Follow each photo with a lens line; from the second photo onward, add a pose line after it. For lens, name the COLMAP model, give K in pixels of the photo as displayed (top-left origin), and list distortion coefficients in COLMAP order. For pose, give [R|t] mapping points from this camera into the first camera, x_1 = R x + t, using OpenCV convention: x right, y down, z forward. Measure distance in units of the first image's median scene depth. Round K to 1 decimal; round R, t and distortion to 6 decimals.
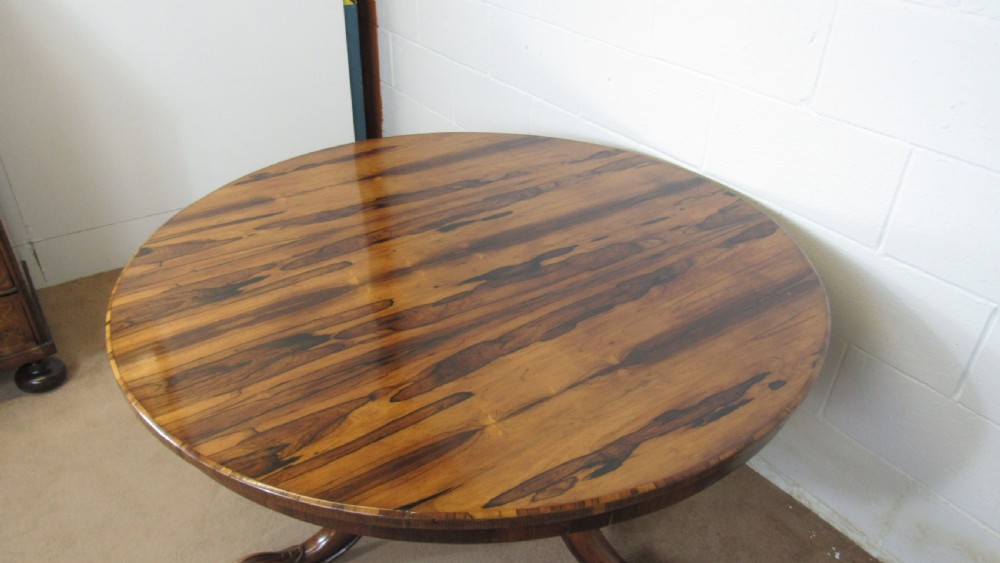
lens RADIAL K [[719.3, 0, 496.1], [0, 719.3, 278.1], [0, 0, 1]] dist [-0.035394, 0.018641]
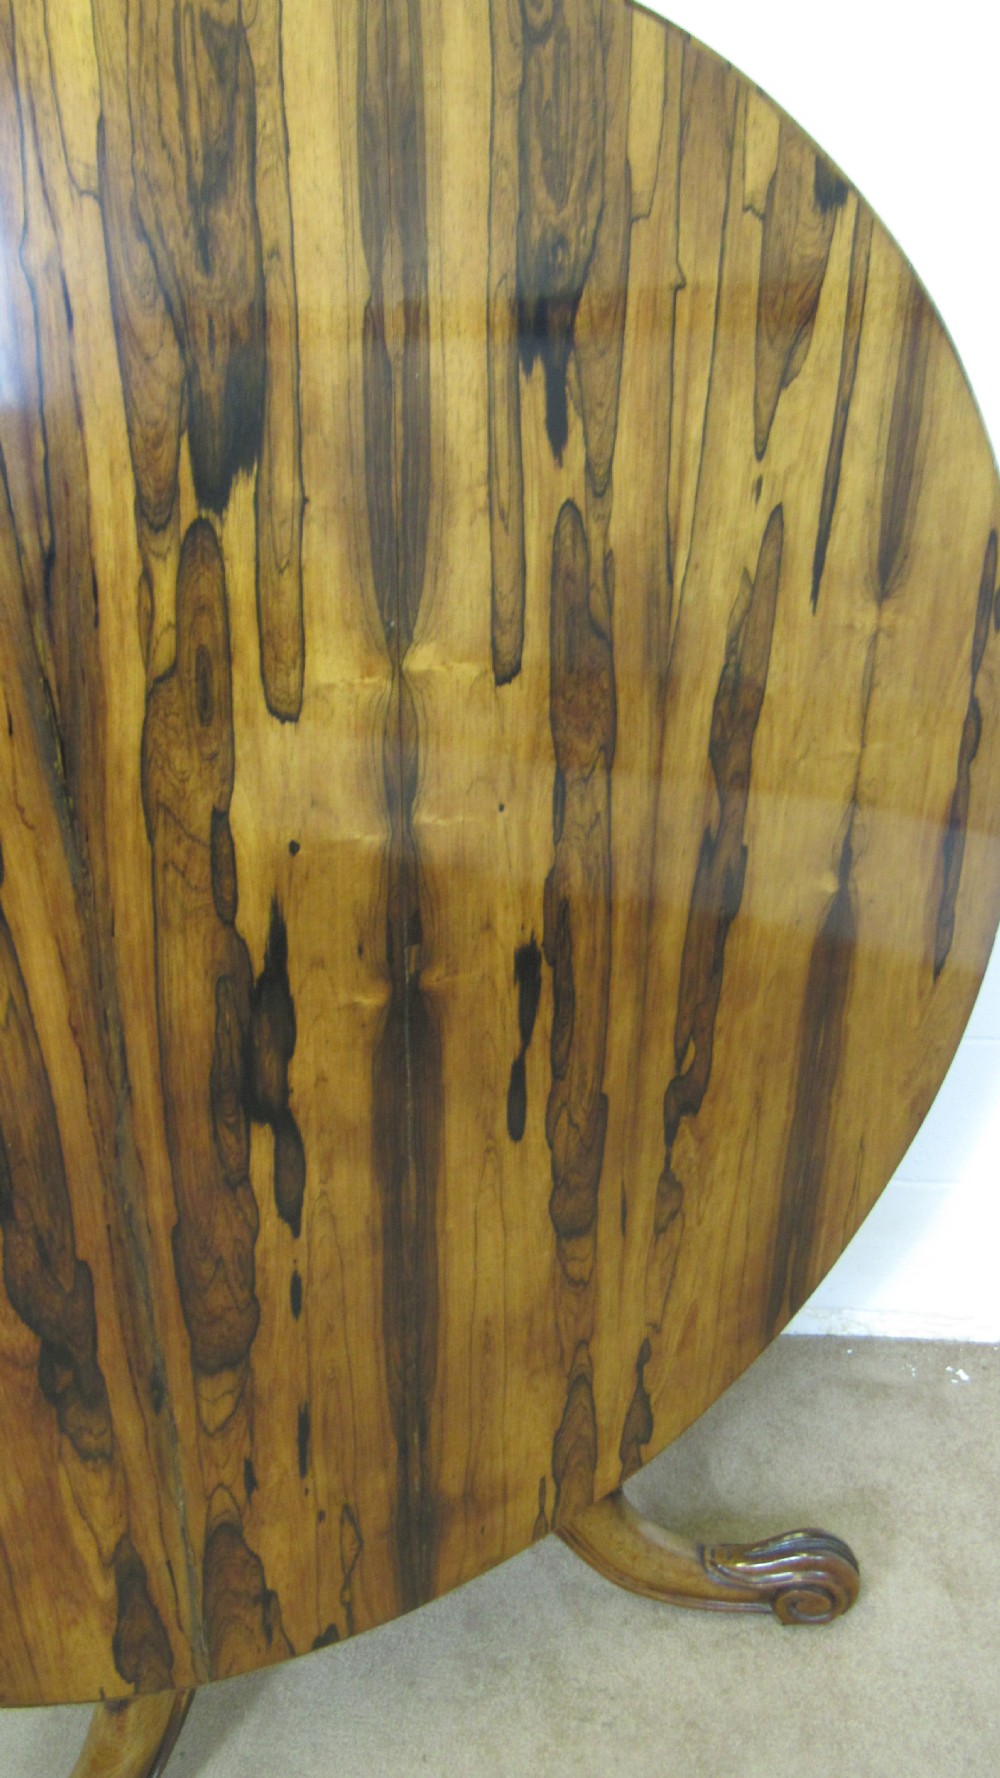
lens RADIAL K [[1278.9, 0, 502.9], [0, 1278.9, 880.3], [0, 0, 1]] dist [-0.035394, 0.018641]
pose [[-0.492721, 0.868046, 0.061002, -0.158567], [-0.796853, -0.478255, 0.369184, -0.318296], [0.349644, 0.133295, 0.927352, 0.421646]]
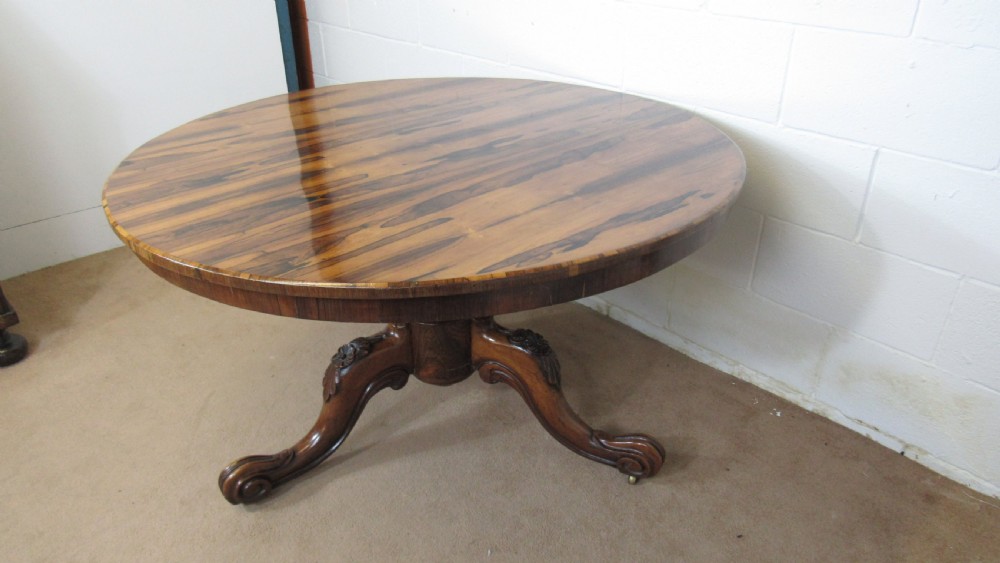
lens RADIAL K [[719.3, 0, 496.4], [0, 719.3, 278.1], [0, 0, 1]] dist [-0.035394, 0.018641]
pose [[0.990727, -0.089233, 0.102458, -0.070219], [0.095751, 0.993561, -0.060560, 0.263880], [-0.096394, 0.069809, 0.992892, -0.109212]]
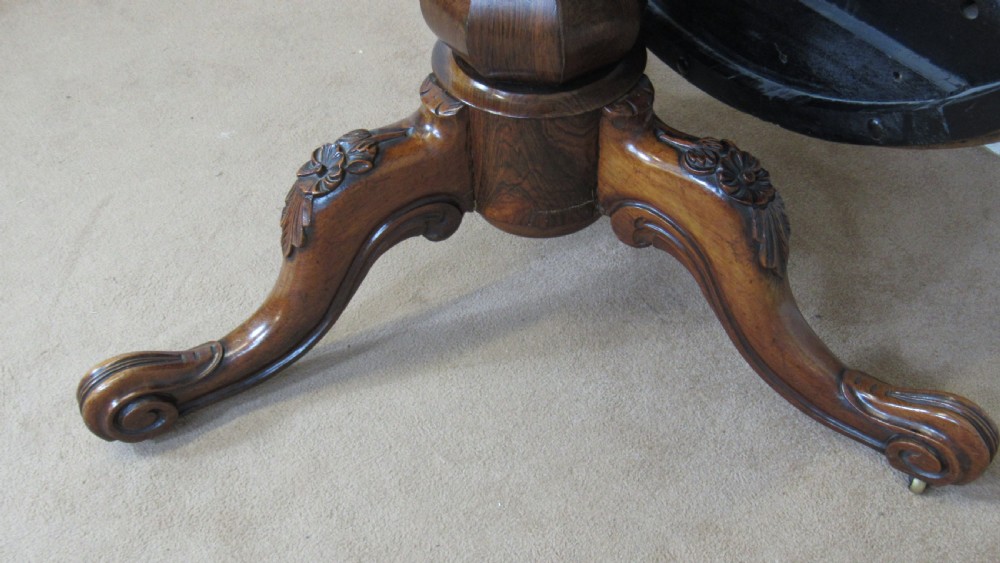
lens RADIAL K [[1182.3, 0, 491.8], [0, 1182.3, 282.6], [0, 0, 1]] dist [-0.072550, 0.000000]
pose [[0.996338, -0.011031, -0.084789, 0.001783], [0.027740, 0.979707, 0.198507, 0.200456], [0.080879, -0.200132, 0.976425, 0.218639]]
